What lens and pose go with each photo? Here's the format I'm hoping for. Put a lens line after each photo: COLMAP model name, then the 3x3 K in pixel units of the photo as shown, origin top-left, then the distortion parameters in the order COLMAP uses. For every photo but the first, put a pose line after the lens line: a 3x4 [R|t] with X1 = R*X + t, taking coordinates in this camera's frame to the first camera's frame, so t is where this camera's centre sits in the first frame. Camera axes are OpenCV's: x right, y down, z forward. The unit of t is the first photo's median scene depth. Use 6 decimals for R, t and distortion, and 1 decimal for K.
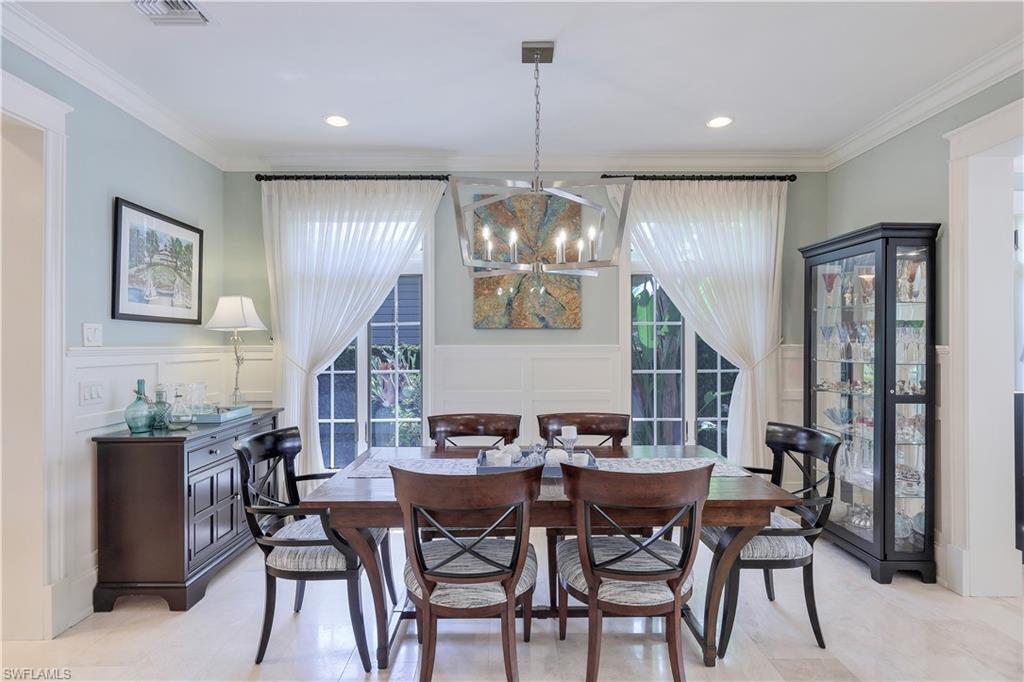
lens RADIAL K [[531.3, 0, 512.0], [0, 531.3, 344.8], [0, 0, 1]] dist [0.001076, 0.000219]
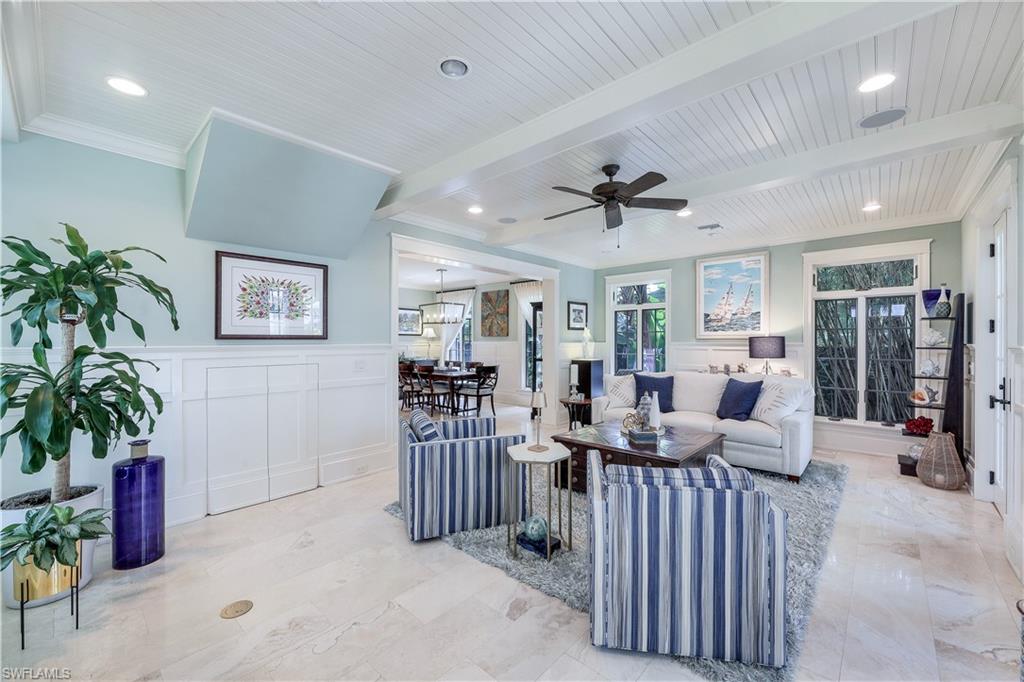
lens RADIAL K [[417.5, 0, 513.4], [0, 417.5, 342.5], [0, 0, 1]] dist [0.000099, 0.000051]
pose [[0.737042, 0.006025, -0.675820, 1.731974], [-0.006240, 0.999978, 0.002109, 0.000503], [0.675818, 0.002663, 0.737064, -0.669167]]
